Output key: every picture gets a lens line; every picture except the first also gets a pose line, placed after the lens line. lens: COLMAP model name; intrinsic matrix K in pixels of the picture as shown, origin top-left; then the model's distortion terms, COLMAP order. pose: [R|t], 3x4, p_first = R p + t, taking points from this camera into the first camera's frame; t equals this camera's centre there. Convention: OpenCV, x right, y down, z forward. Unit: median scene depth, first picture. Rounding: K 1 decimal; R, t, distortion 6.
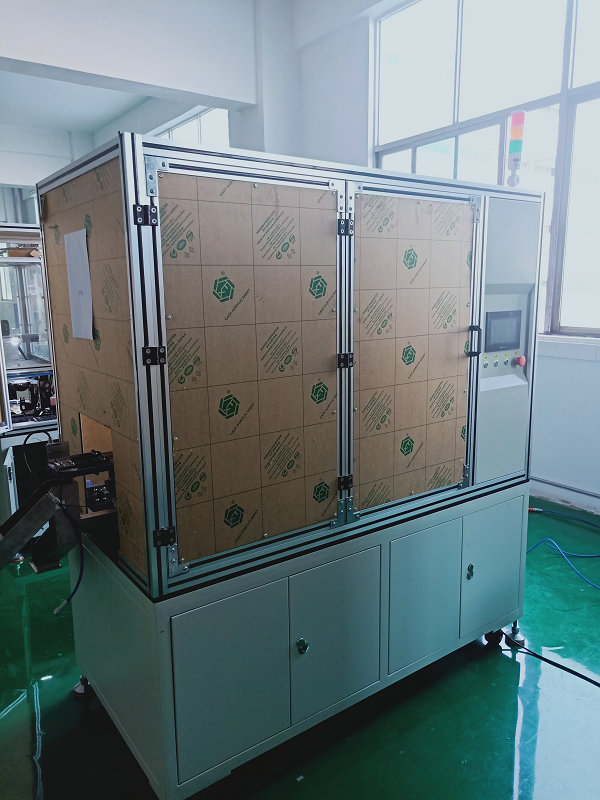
lens RADIAL K [[618.4, 0, 306.7], [0, 618.4, 400.0], [0, 0, 1]] dist [0.017201, -0.010455]
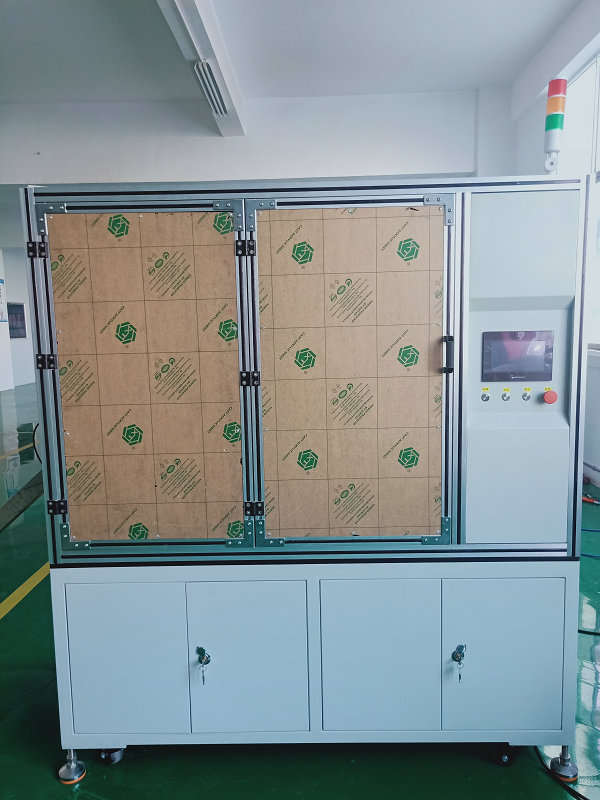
lens RADIAL K [[618.4, 0, 305.9], [0, 618.4, 406.2], [0, 0, 1]] dist [0.017201, -0.010455]
pose [[0.792753, 0.064877, -0.606080, 0.594118], [-0.097768, 0.994980, -0.021375, -0.005828], [0.601651, 0.076200, 0.795116, 0.218718]]
